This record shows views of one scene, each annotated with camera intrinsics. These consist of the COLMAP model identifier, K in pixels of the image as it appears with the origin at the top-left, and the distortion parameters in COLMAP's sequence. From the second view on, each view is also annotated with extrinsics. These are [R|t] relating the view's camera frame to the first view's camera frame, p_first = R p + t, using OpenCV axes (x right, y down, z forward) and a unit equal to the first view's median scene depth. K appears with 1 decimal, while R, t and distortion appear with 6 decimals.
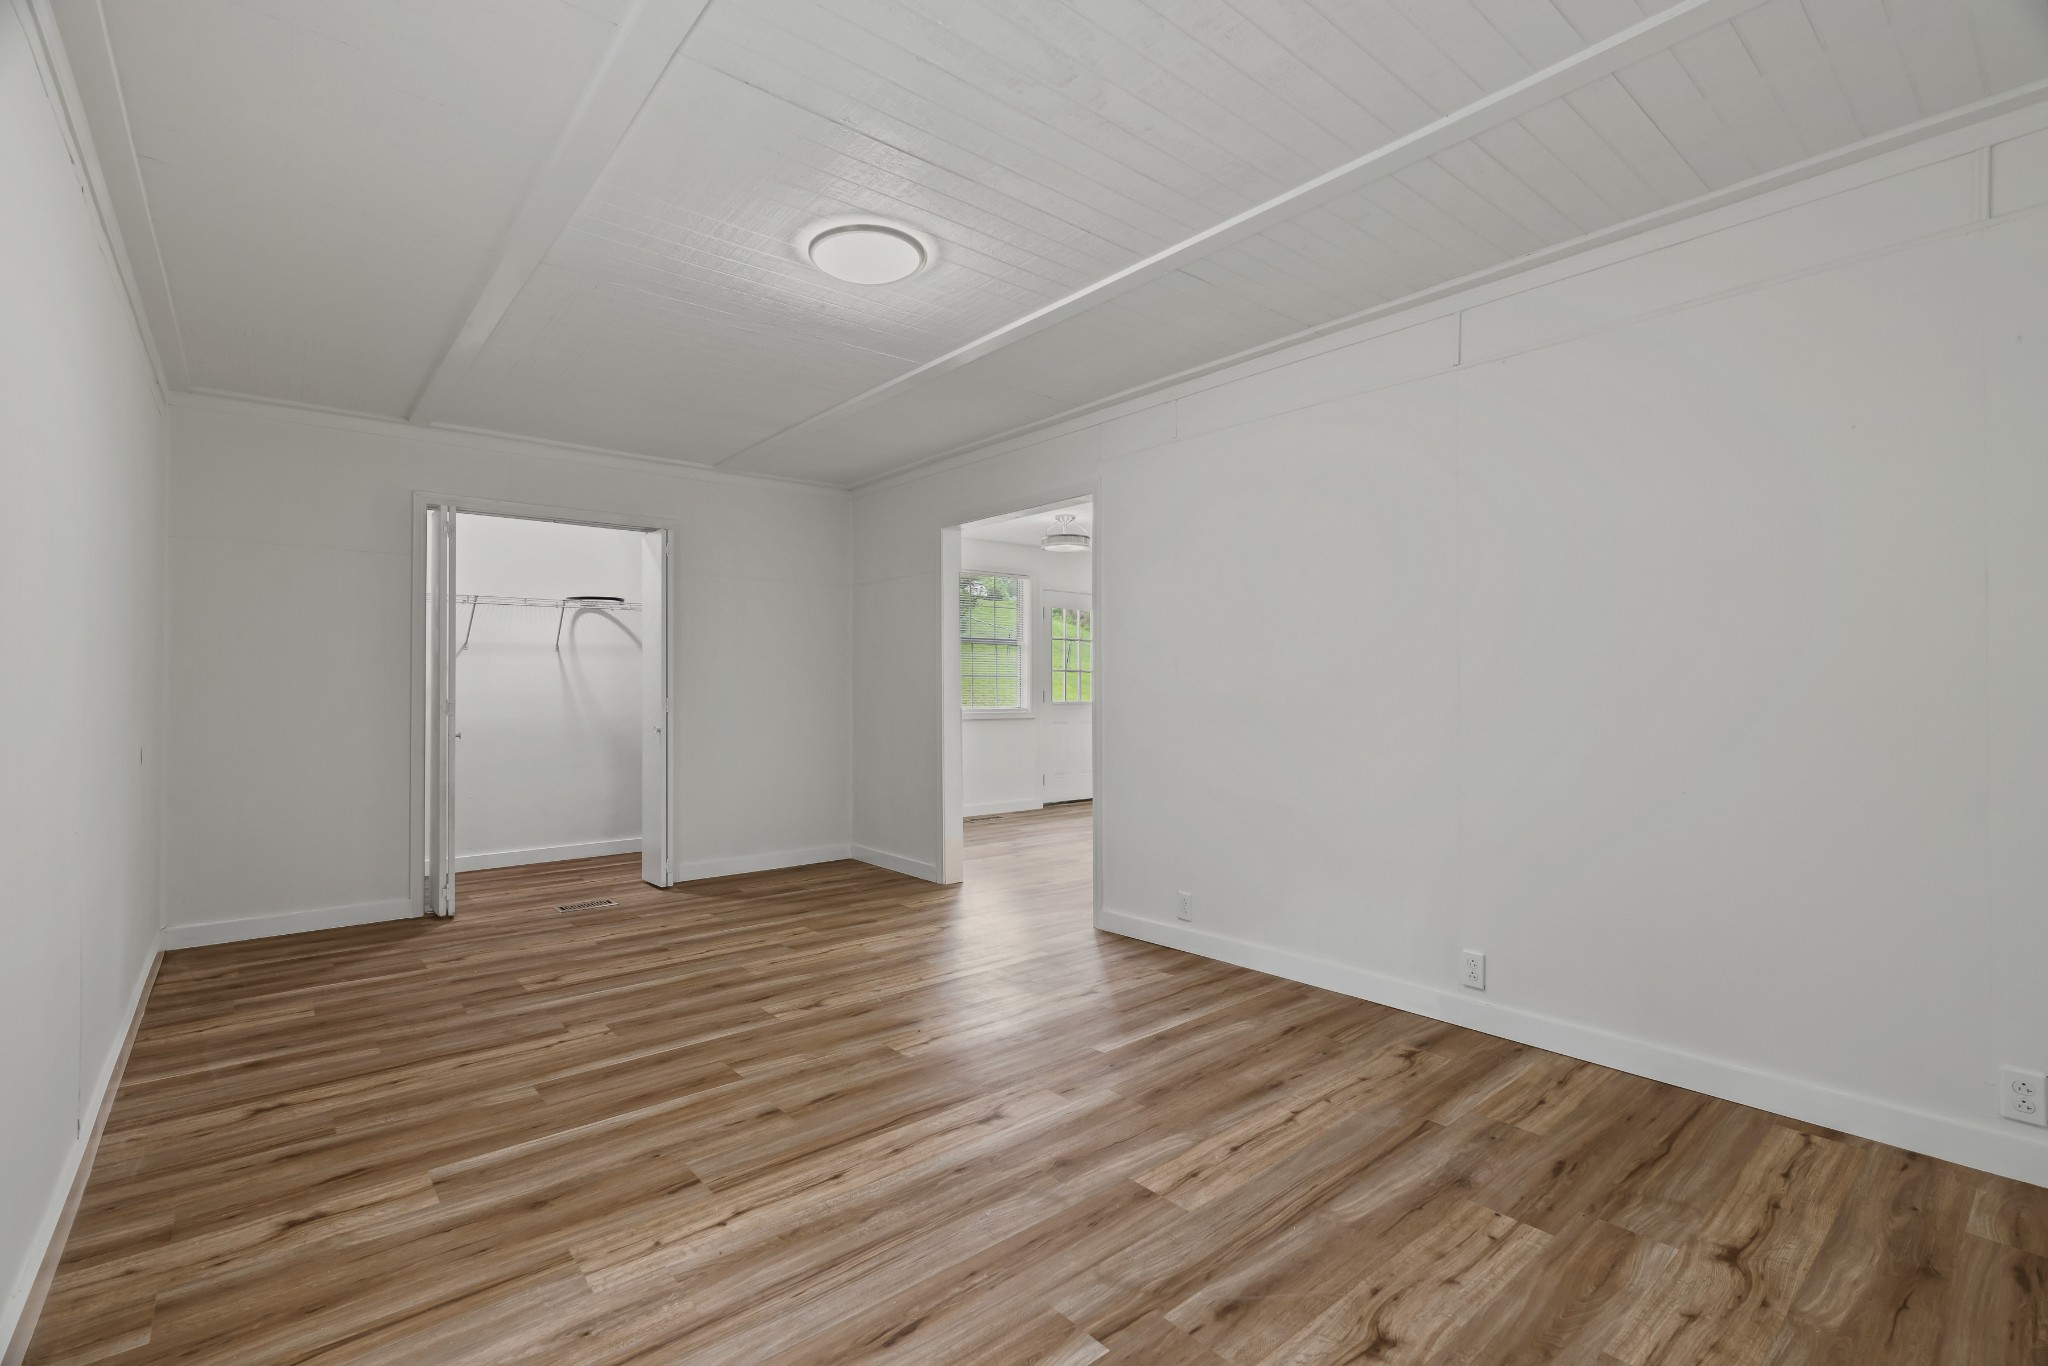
lens RADIAL K [[919.5, 0, 1018.4], [0, 919.5, 678.1], [0, 0, 1]] dist [-0.010918, 0.002734]
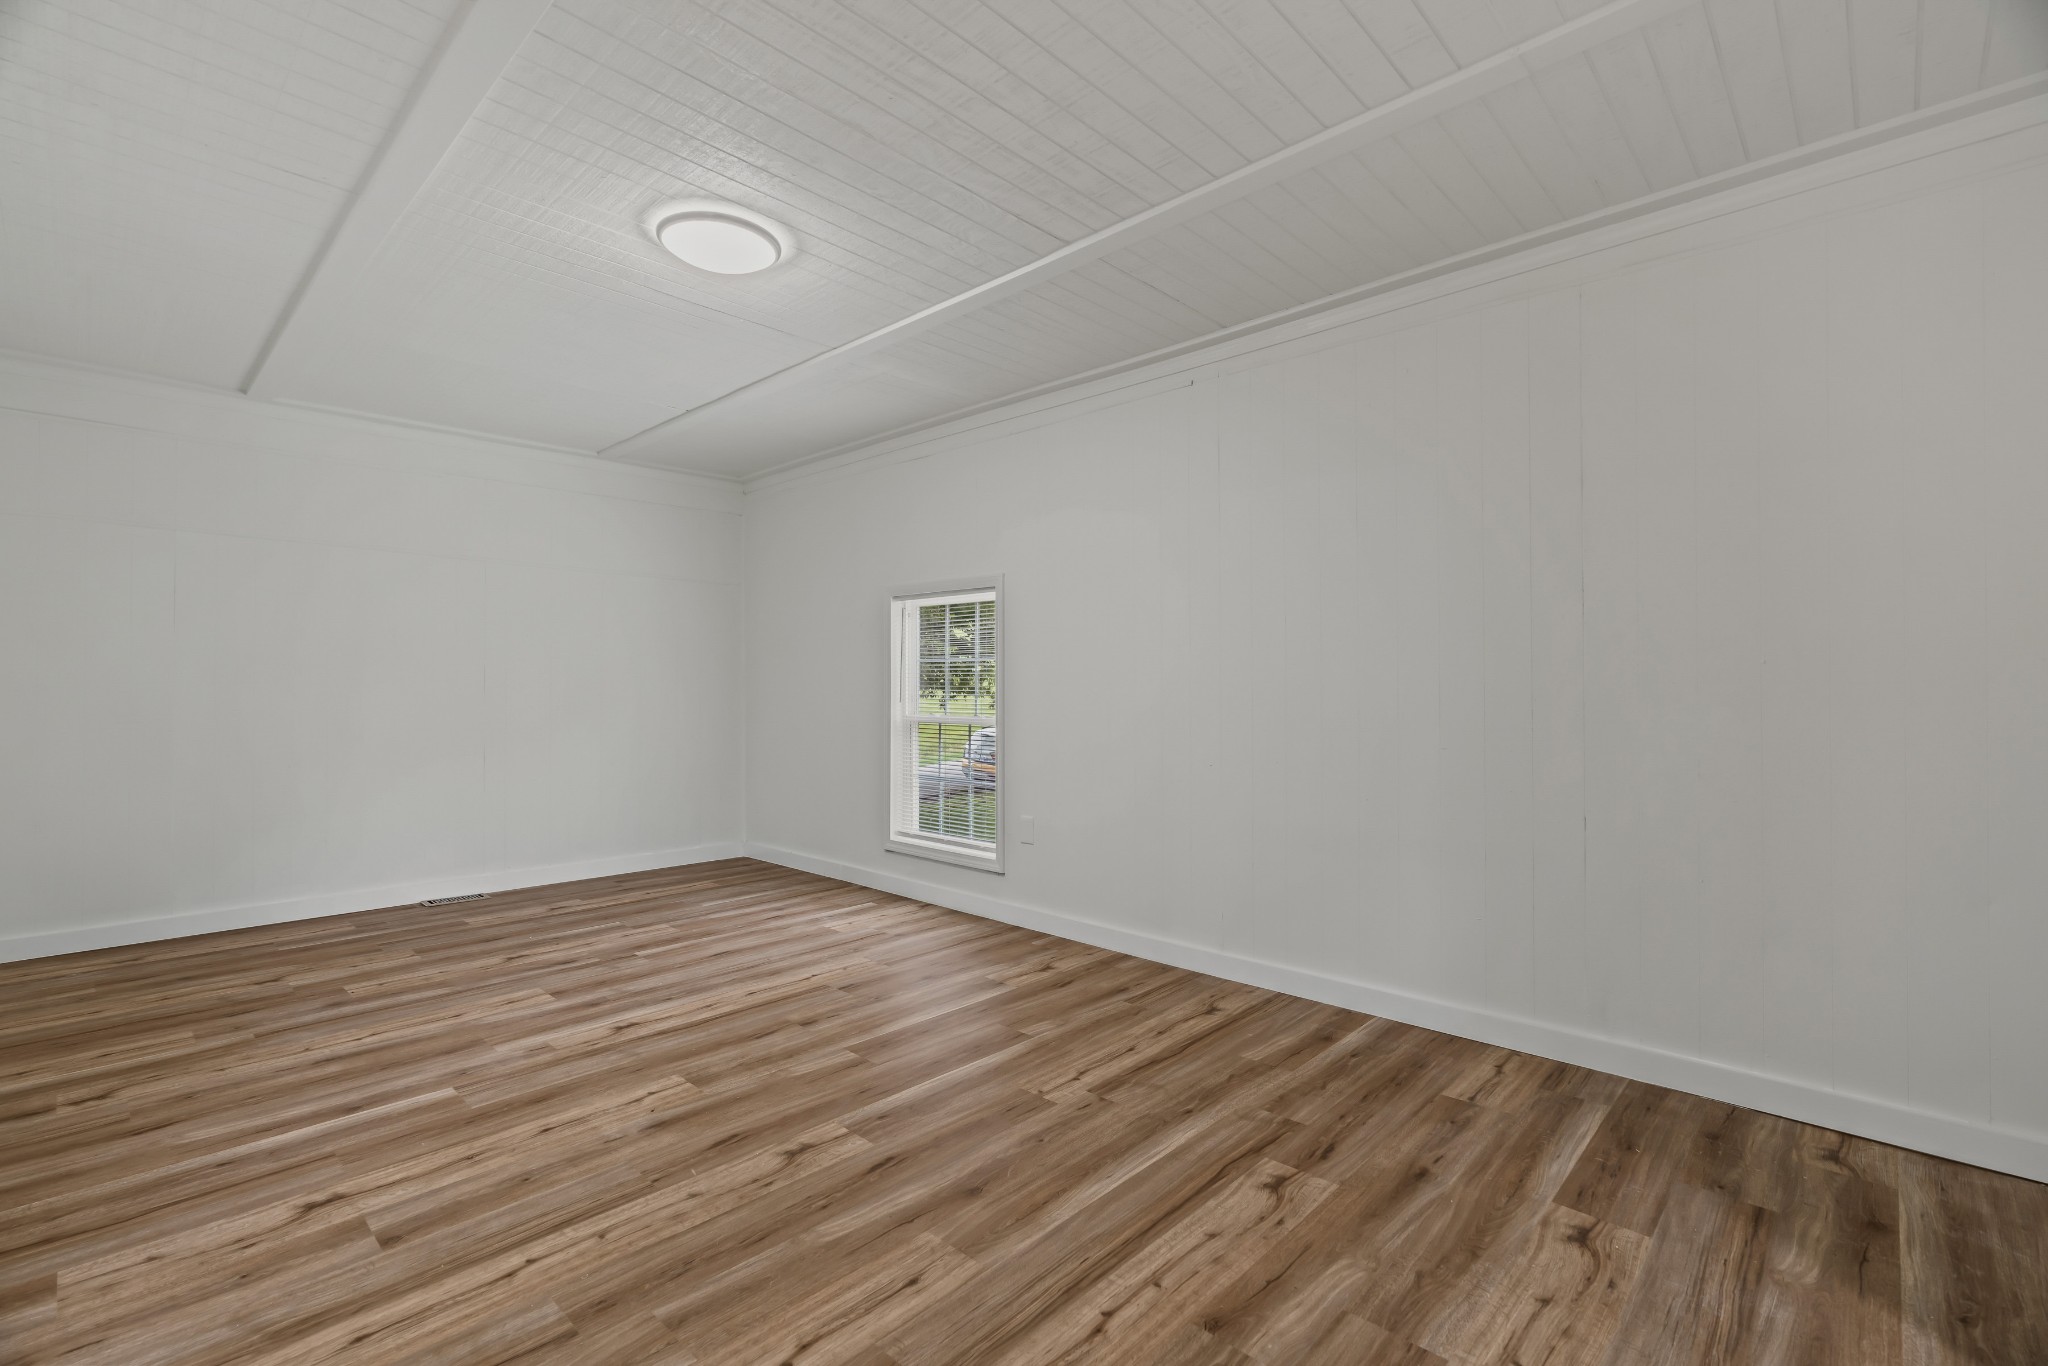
lens RADIAL K [[919.5, 0, 1020.3], [0, 919.5, 686.6], [0, 0, 1]] dist [-0.010918, 0.002734]
pose [[-0.993942, 0.003795, -0.109839, -0.391573], [0.004691, 0.999958, -0.007902, 0.027553], [0.109805, -0.008370, -0.993918, 2.106878]]
